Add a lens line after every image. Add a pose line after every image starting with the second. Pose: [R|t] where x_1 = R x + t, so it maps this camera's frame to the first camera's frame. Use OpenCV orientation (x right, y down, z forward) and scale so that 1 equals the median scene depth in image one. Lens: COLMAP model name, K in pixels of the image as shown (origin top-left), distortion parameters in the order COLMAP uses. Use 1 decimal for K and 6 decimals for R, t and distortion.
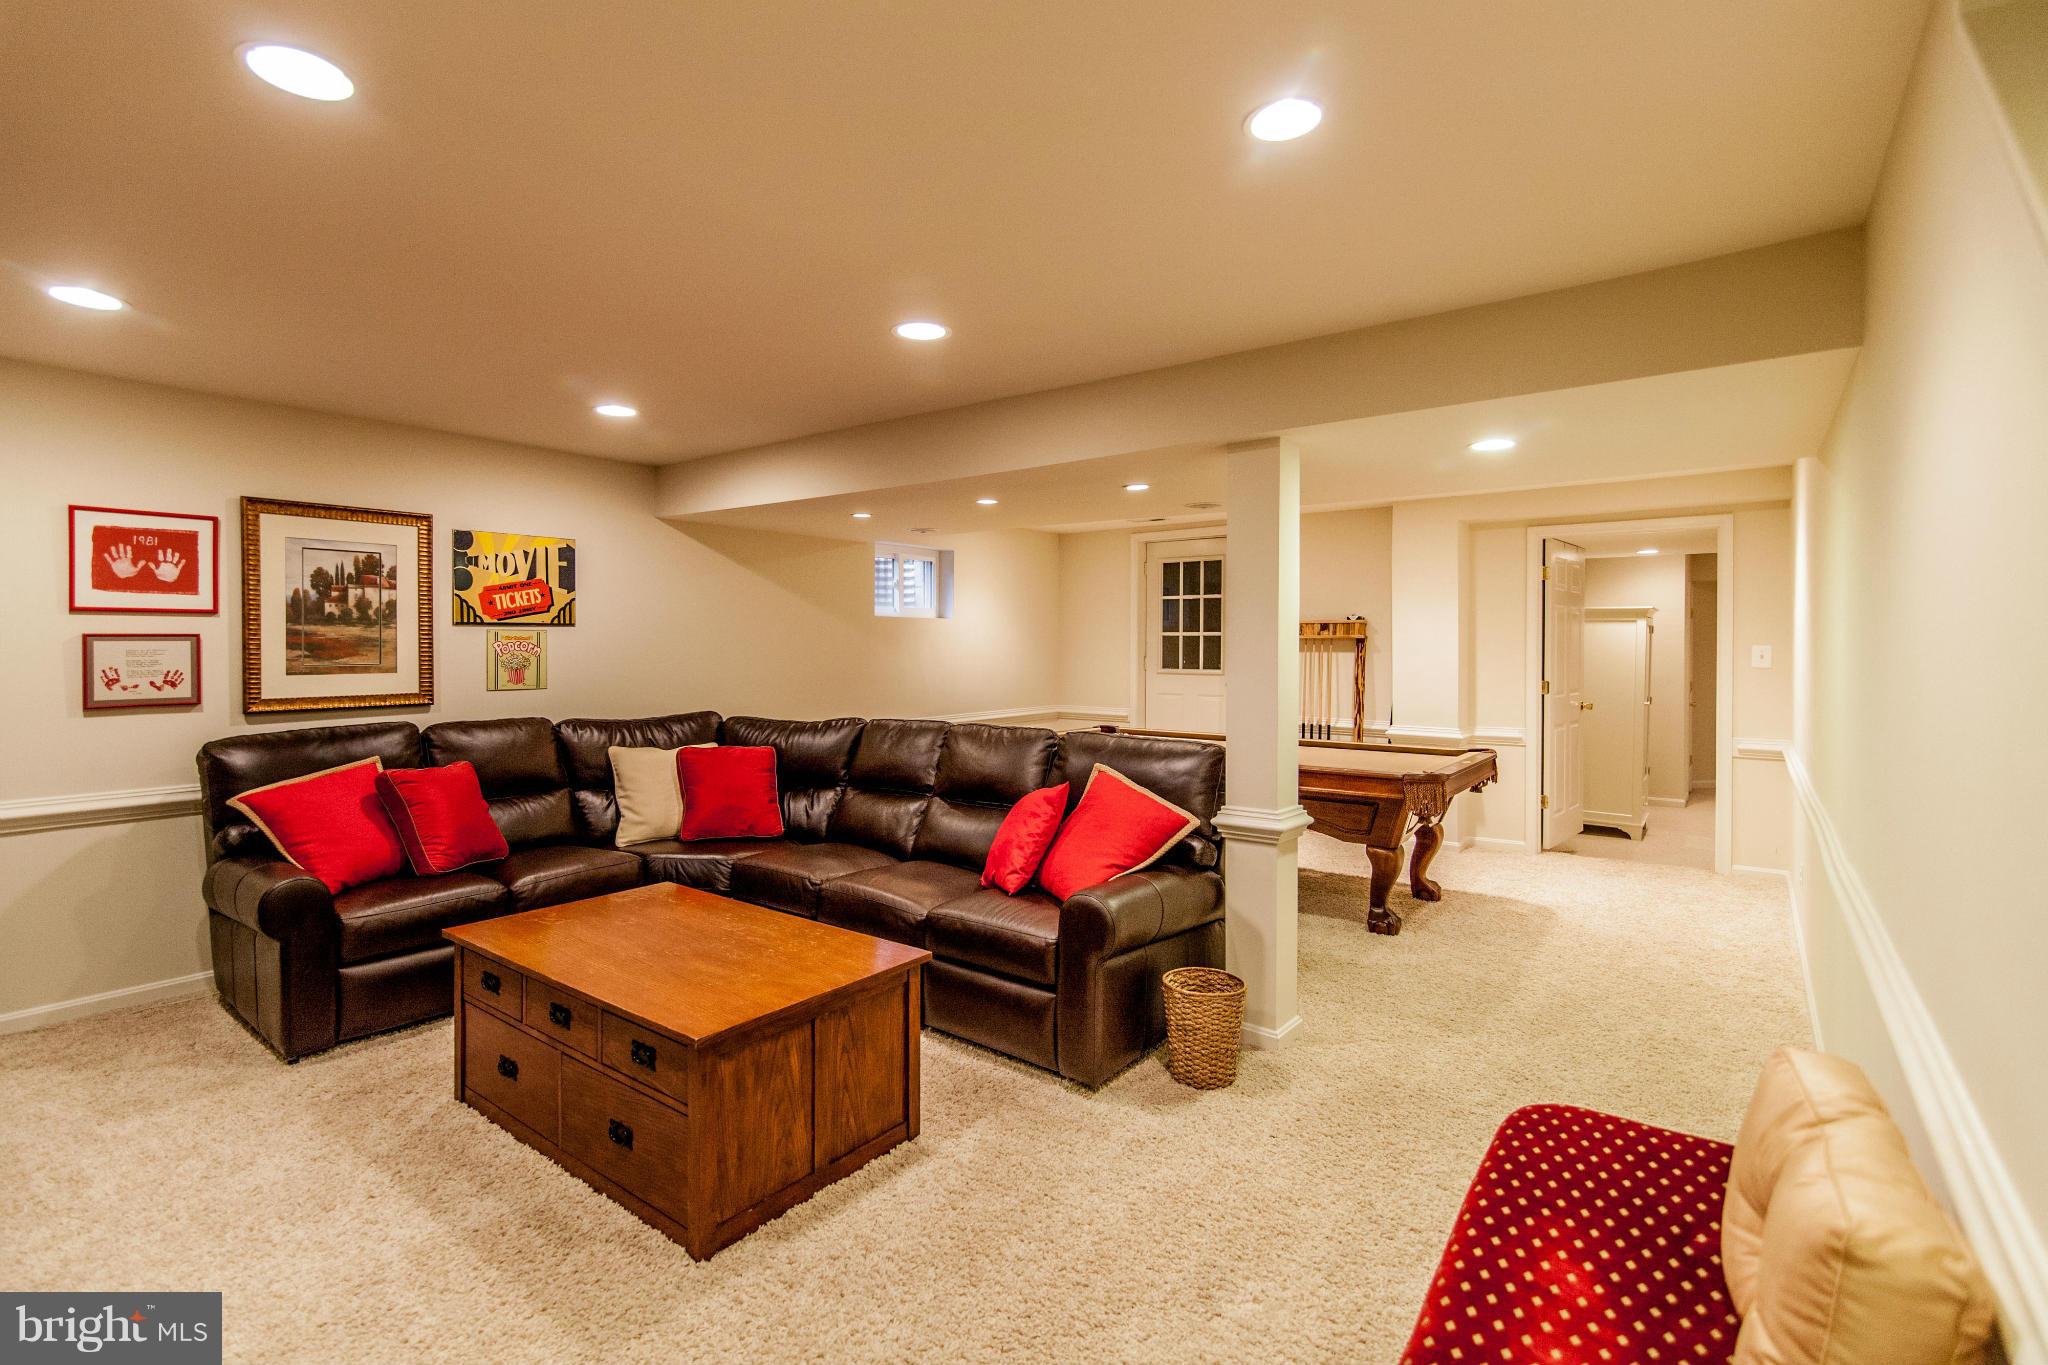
lens RADIAL K [[941.9, 0, 1023.8], [0, 941.9, 664.4], [0, 0, 1]] dist [-0.000643, -0.000059]
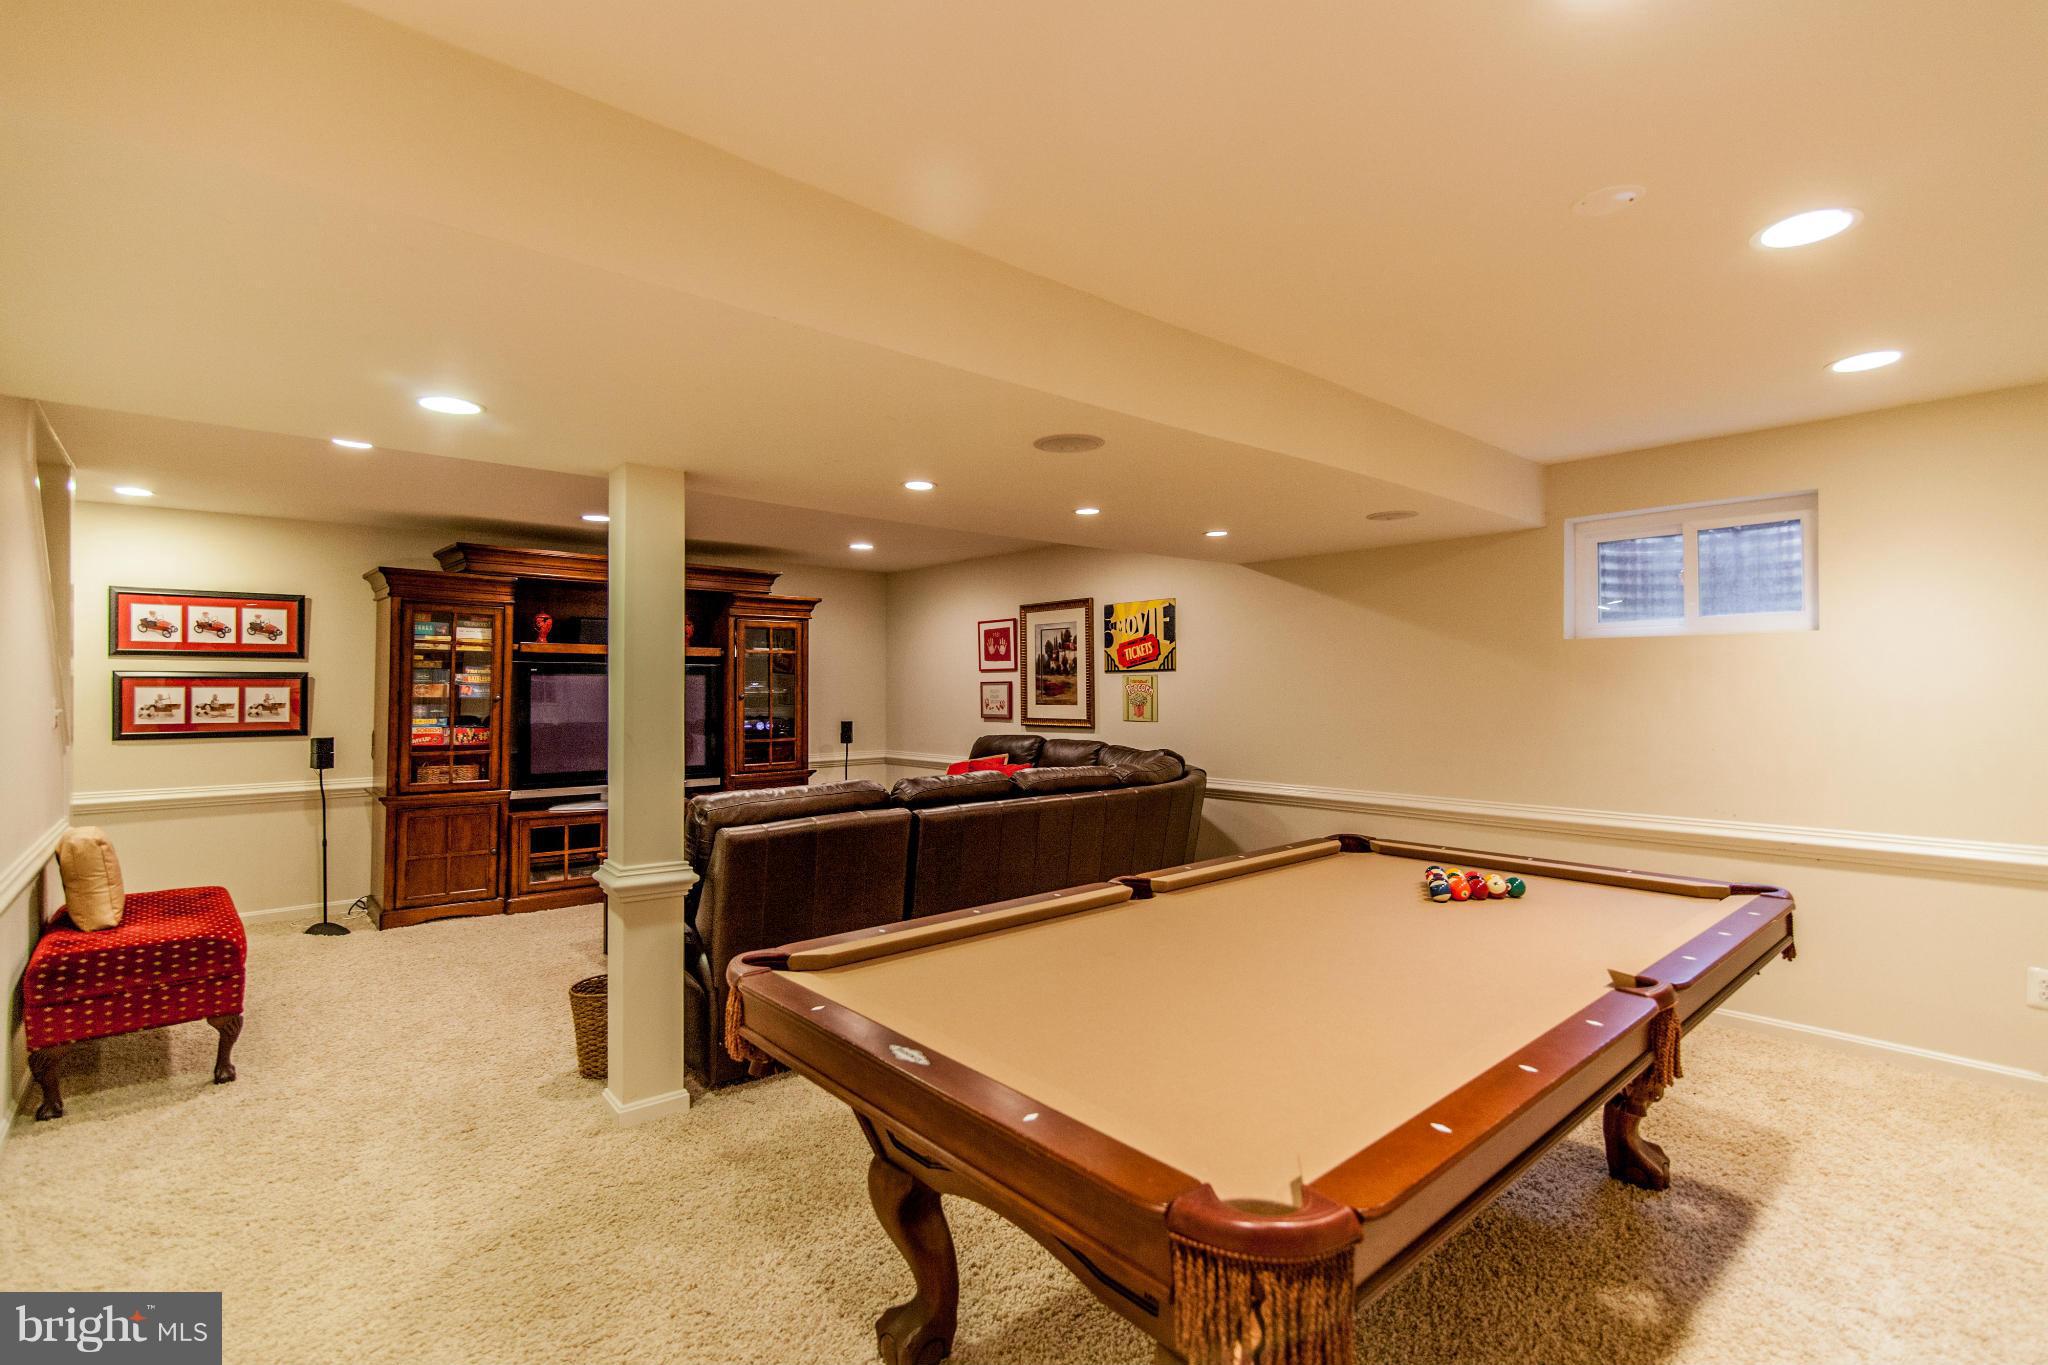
lens RADIAL K [[941.9, 0, 1023.3], [0, 941.9, 685.3], [0, 0, 1]] dist [-0.000643, -0.000059]
pose [[-0.191561, -0.010605, -0.981423, 0.820738], [-0.023967, 0.999694, -0.006124, -0.011629], [0.981188, 0.022349, -0.191756, 1.172718]]
